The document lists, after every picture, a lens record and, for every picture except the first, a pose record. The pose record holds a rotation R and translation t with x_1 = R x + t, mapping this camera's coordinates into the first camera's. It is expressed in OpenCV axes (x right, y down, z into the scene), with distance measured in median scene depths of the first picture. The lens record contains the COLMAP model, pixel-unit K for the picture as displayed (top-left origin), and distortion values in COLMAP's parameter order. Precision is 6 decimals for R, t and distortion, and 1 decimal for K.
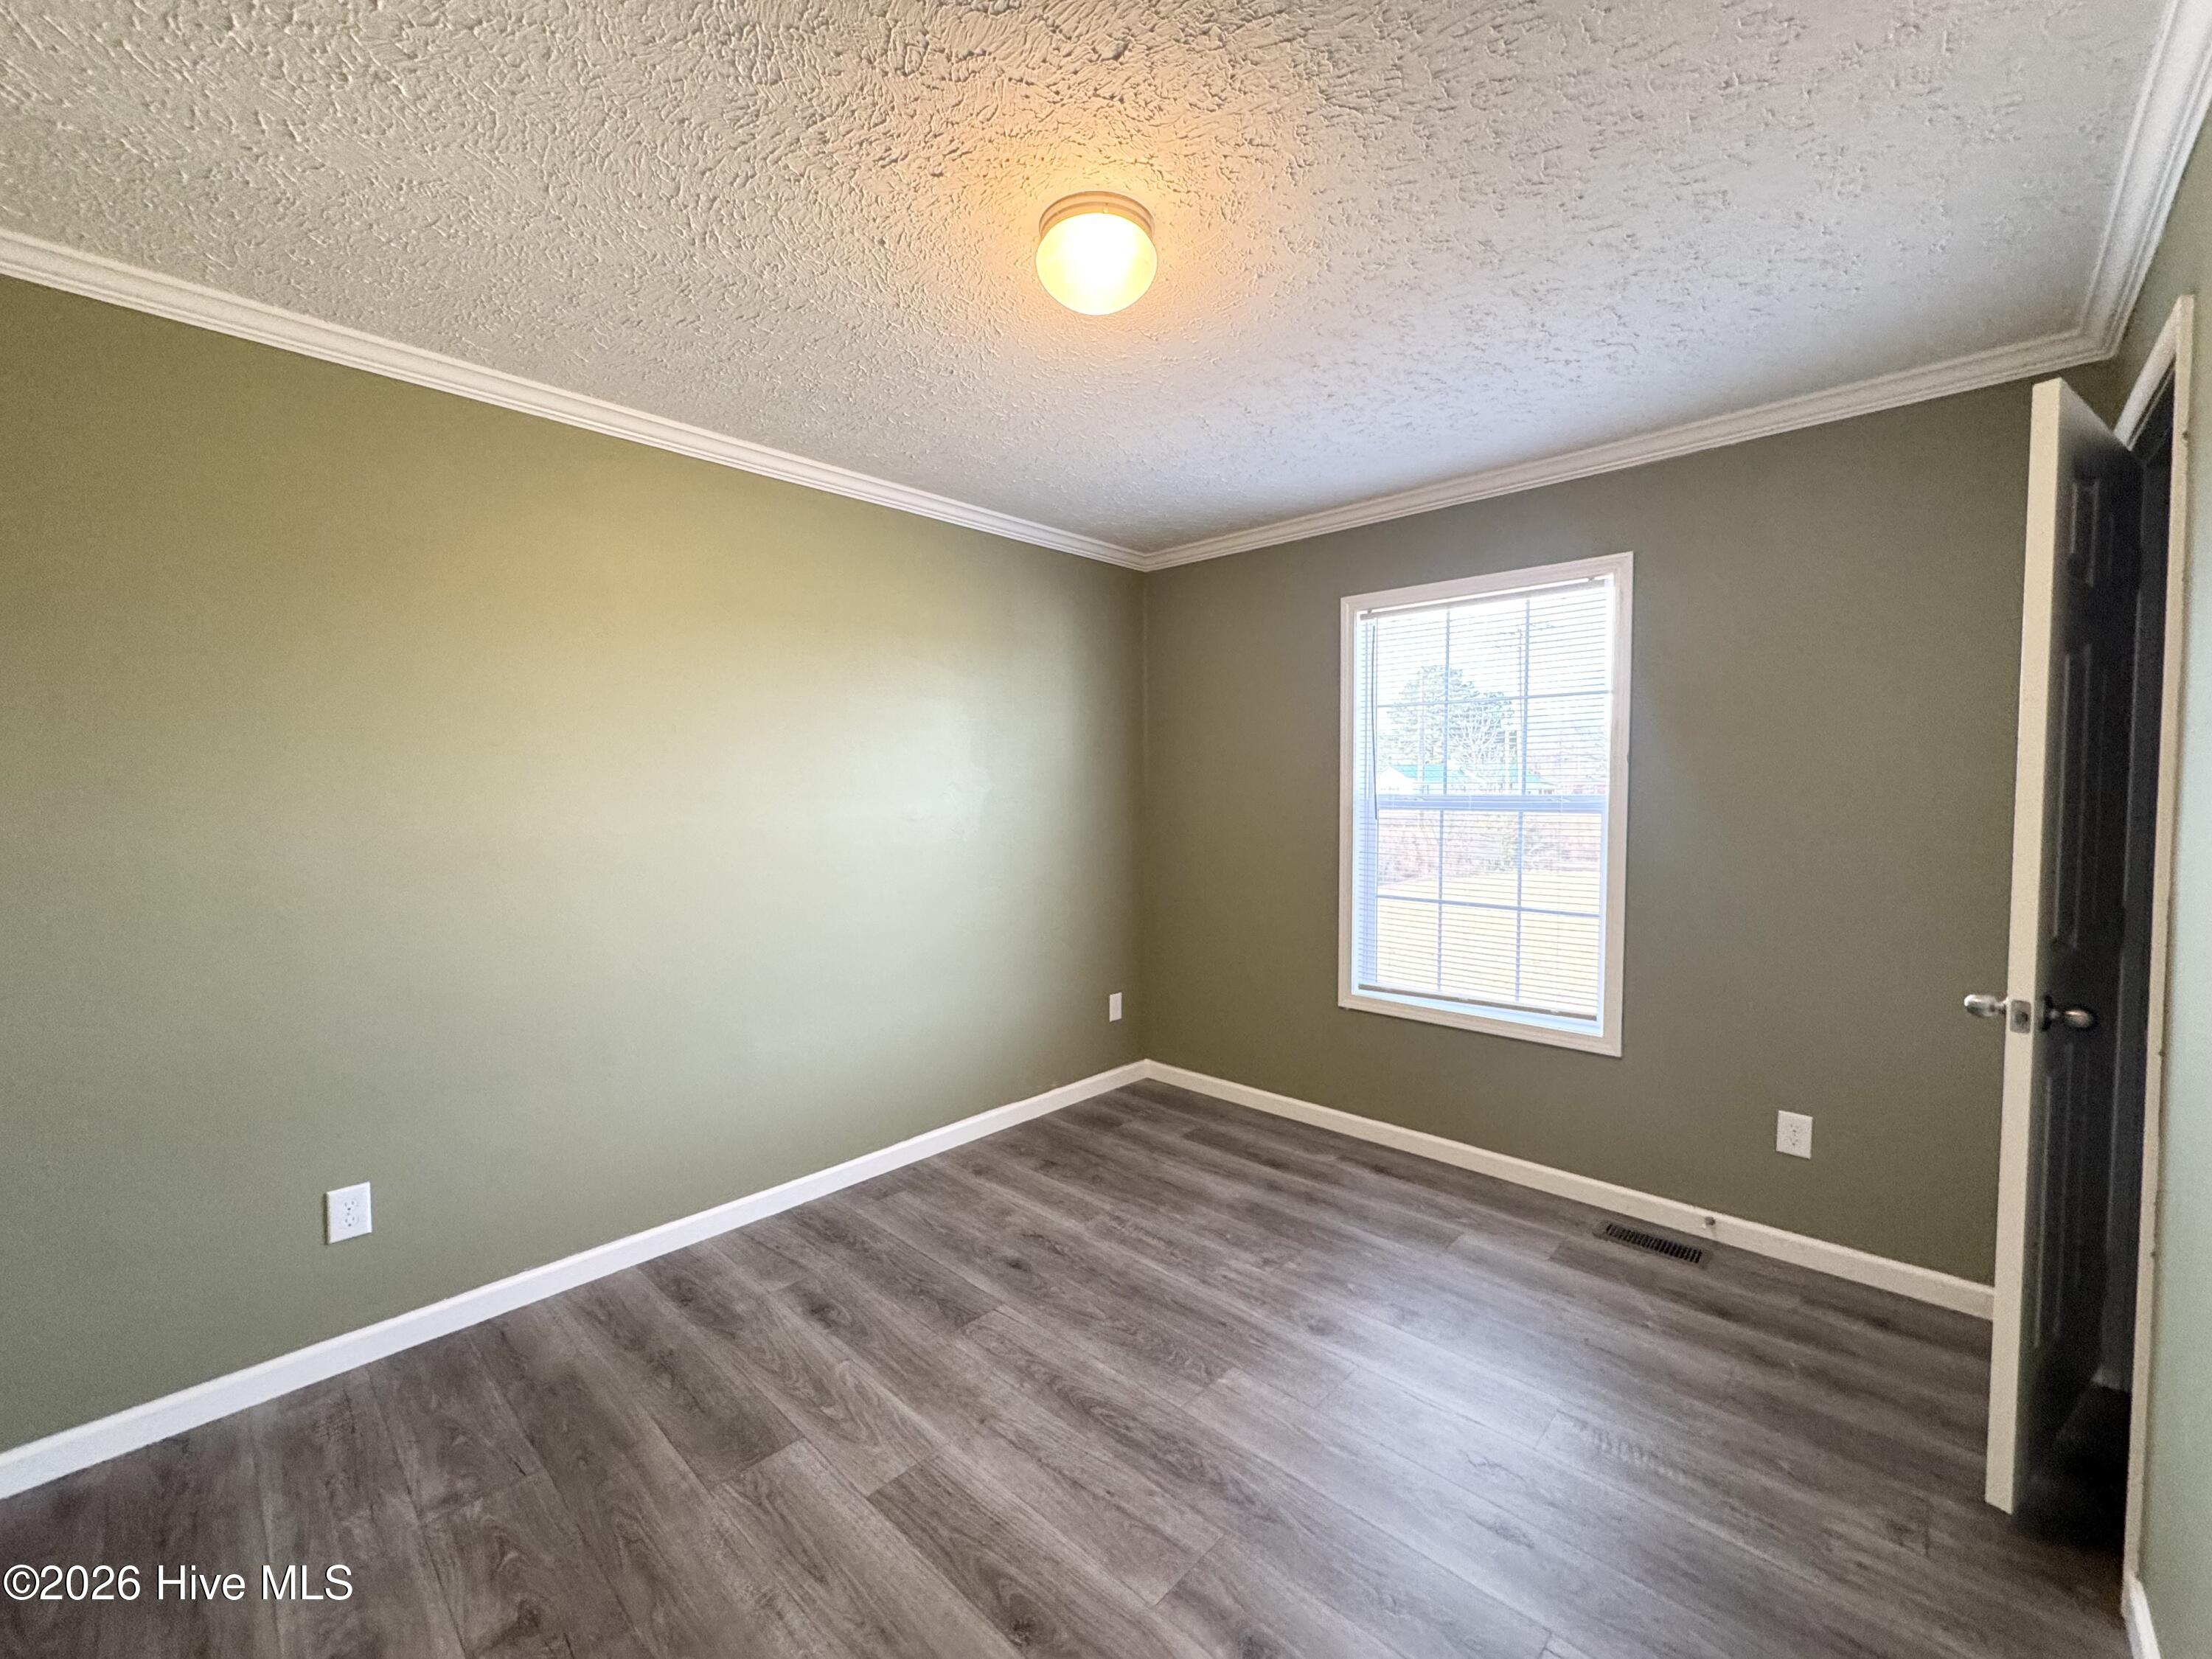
lens RADIAL K [[886.3, 0, 1112.2], [0, 886.3, 796.9], [0, 0, 1]] dist [-0.001499, -0.000215]
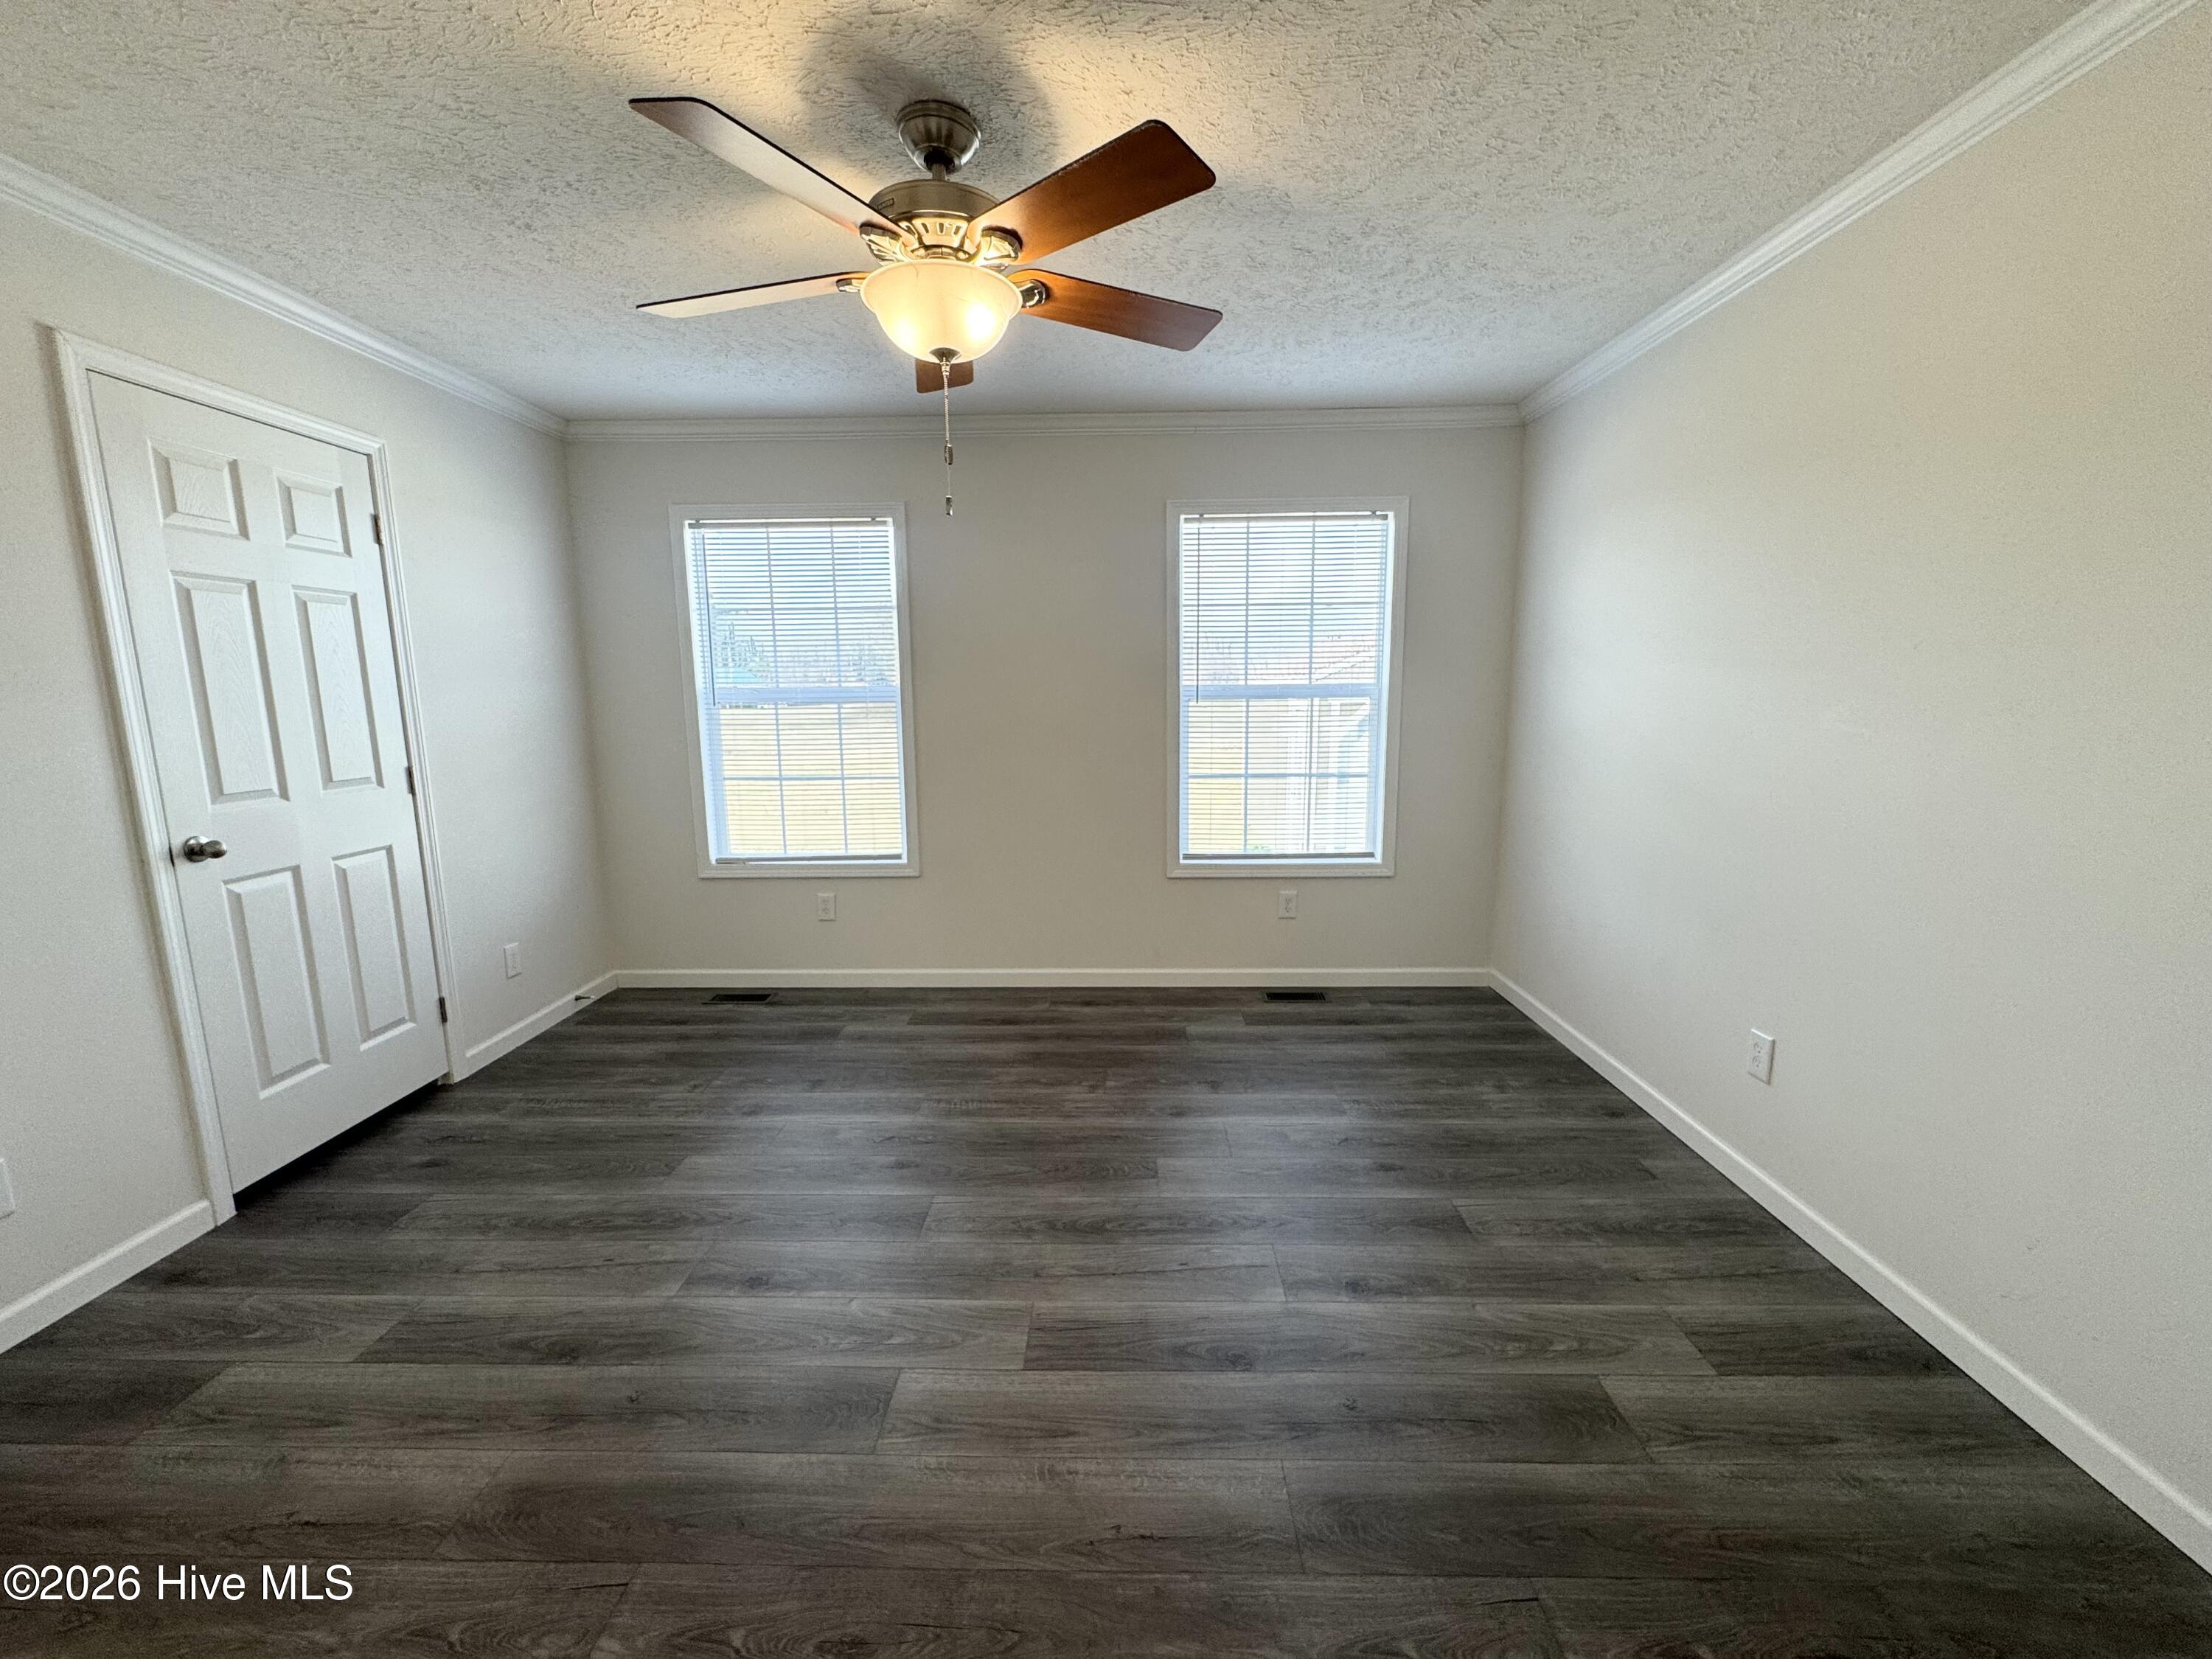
lens RADIAL K [[882.5, 0, 1106.7], [0, 882.5, 831.8], [0, 0, 1]] dist [-0.003123, 0.000176]
pose [[0.745283, -0.110679, 0.657498, -0.574561], [0.011021, 0.988036, 0.153827, 0.015219], [-0.666657, -0.107398, 0.737586, 0.179047]]
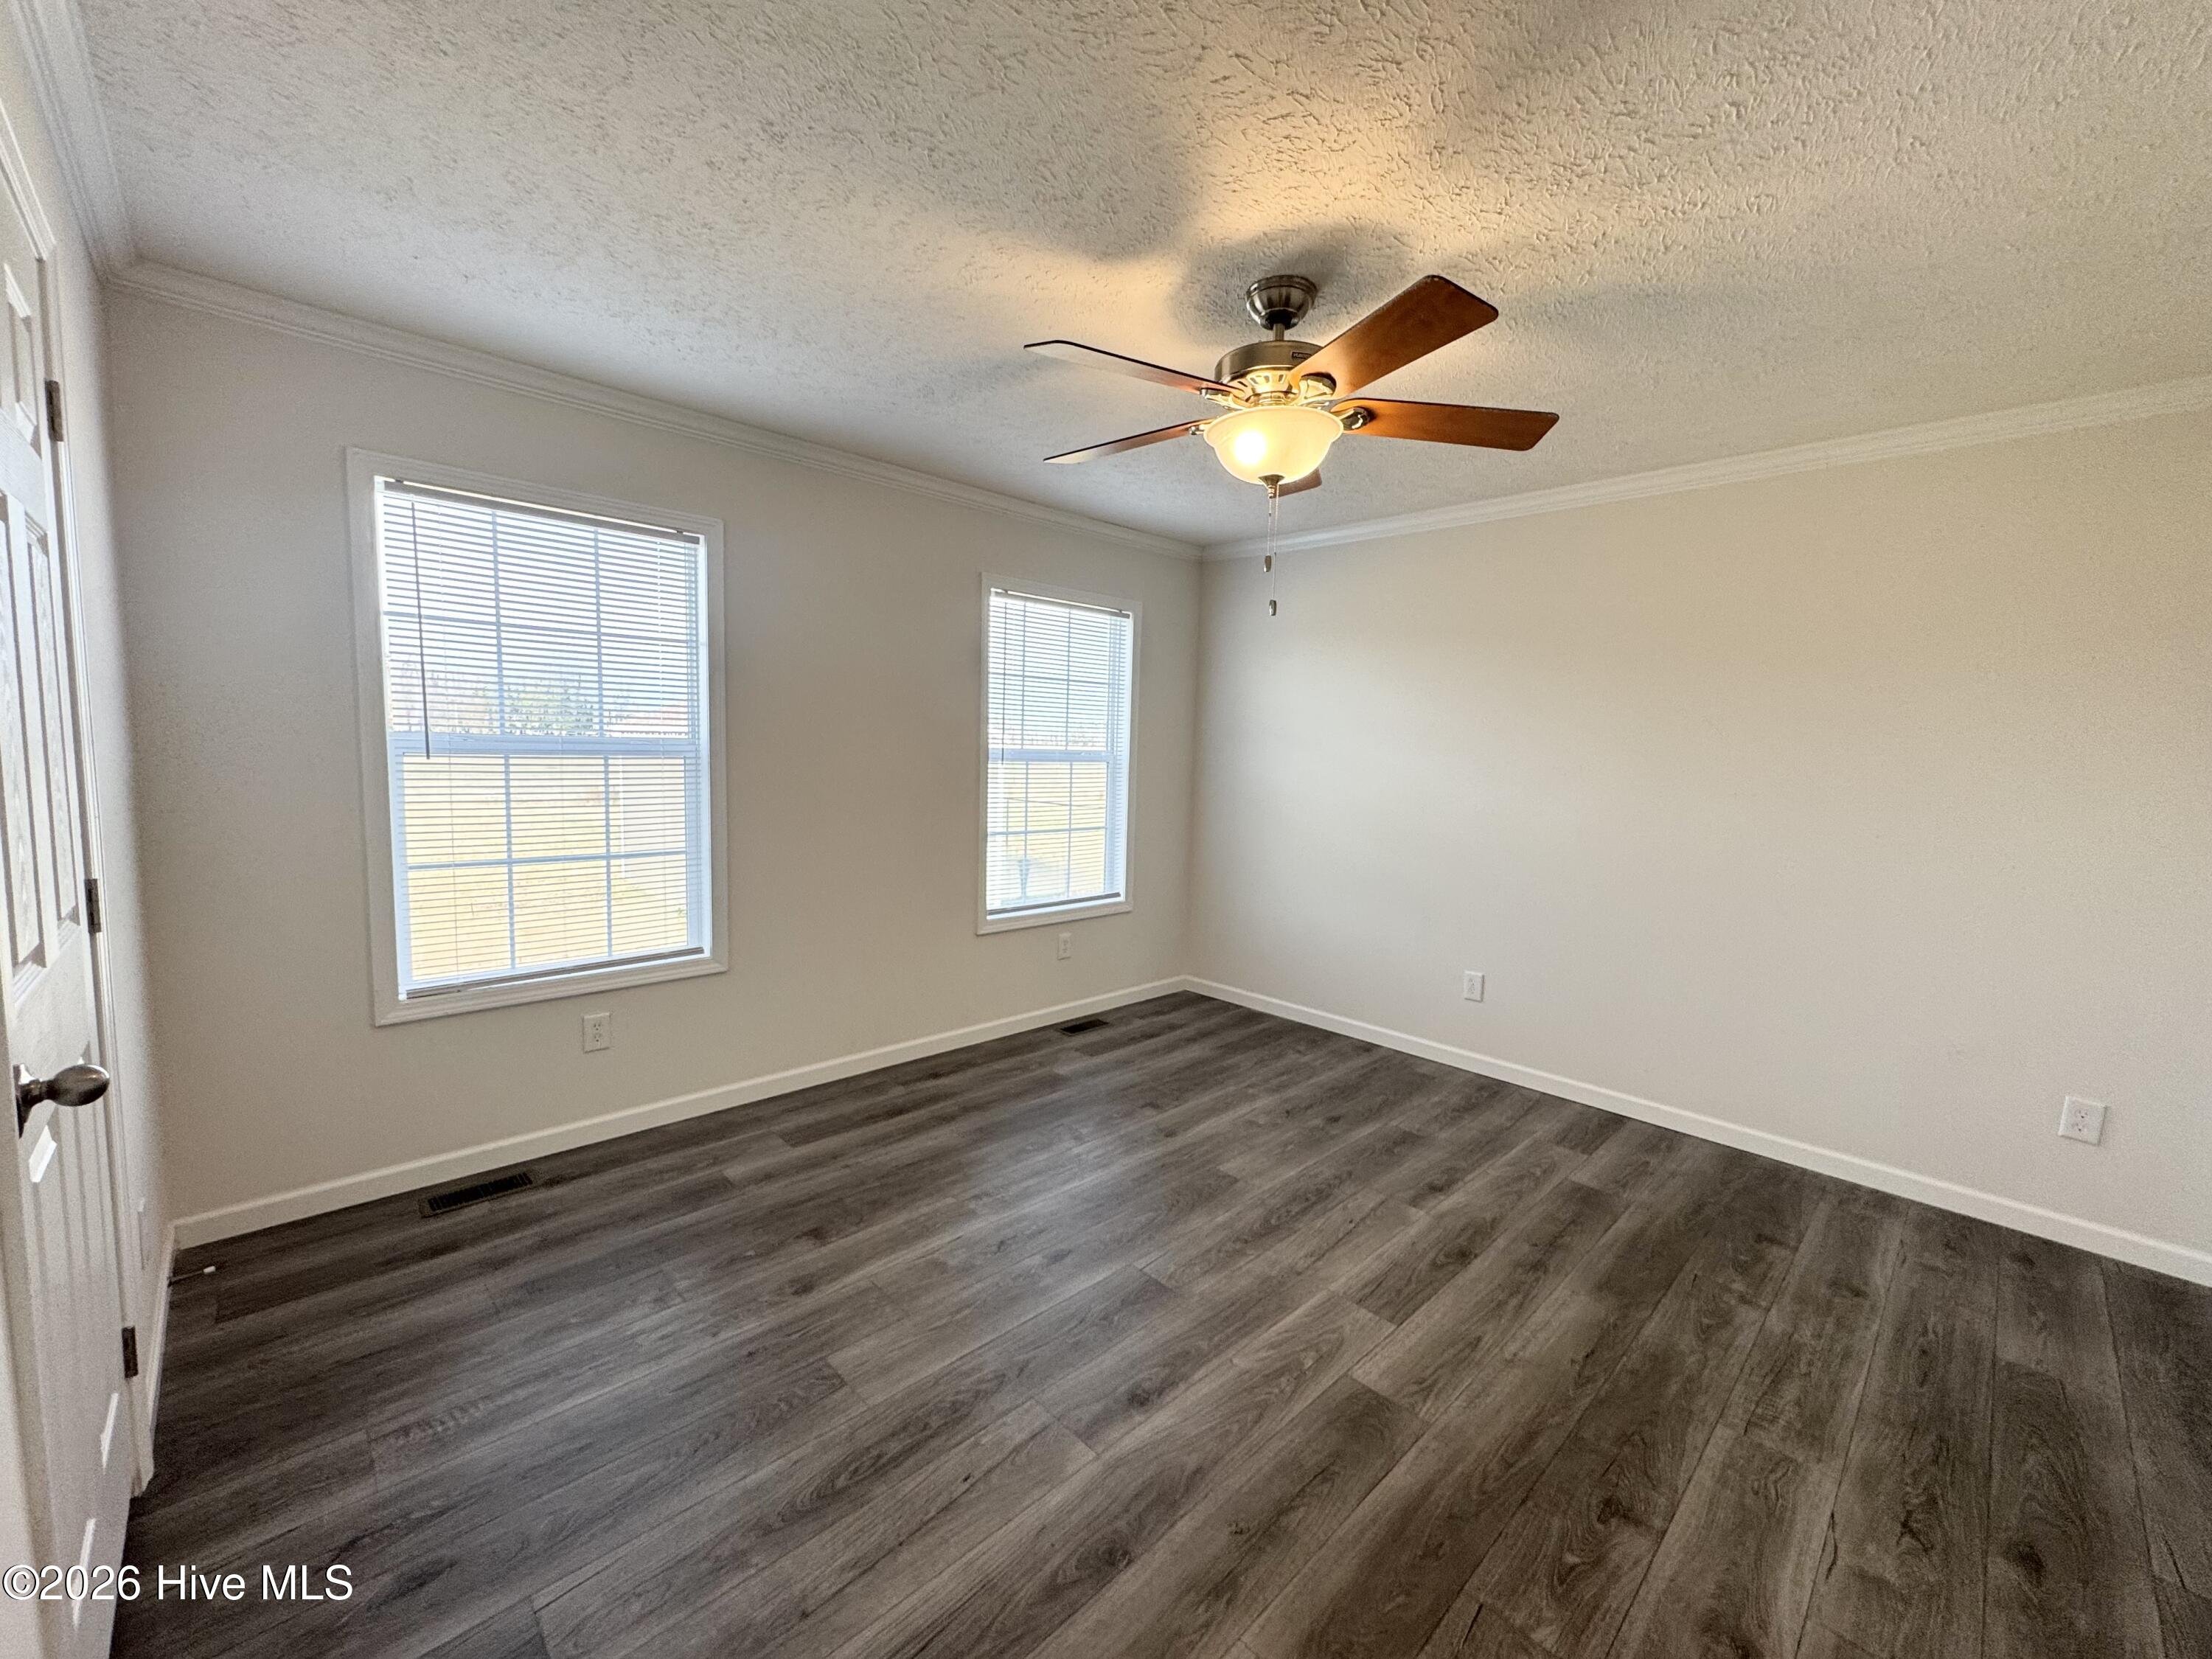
lens RADIAL K [[877.9, 0, 1114.2], [0, 877.9, 831.8], [0, 0, 1]] dist [-0.000377, 0.000141]
pose [[0.050553, -0.092415, 0.994436, -1.039521], [-0.024355, 0.995299, 0.093733, -0.003939], [-0.998424, -0.028958, 0.048065, 0.968622]]
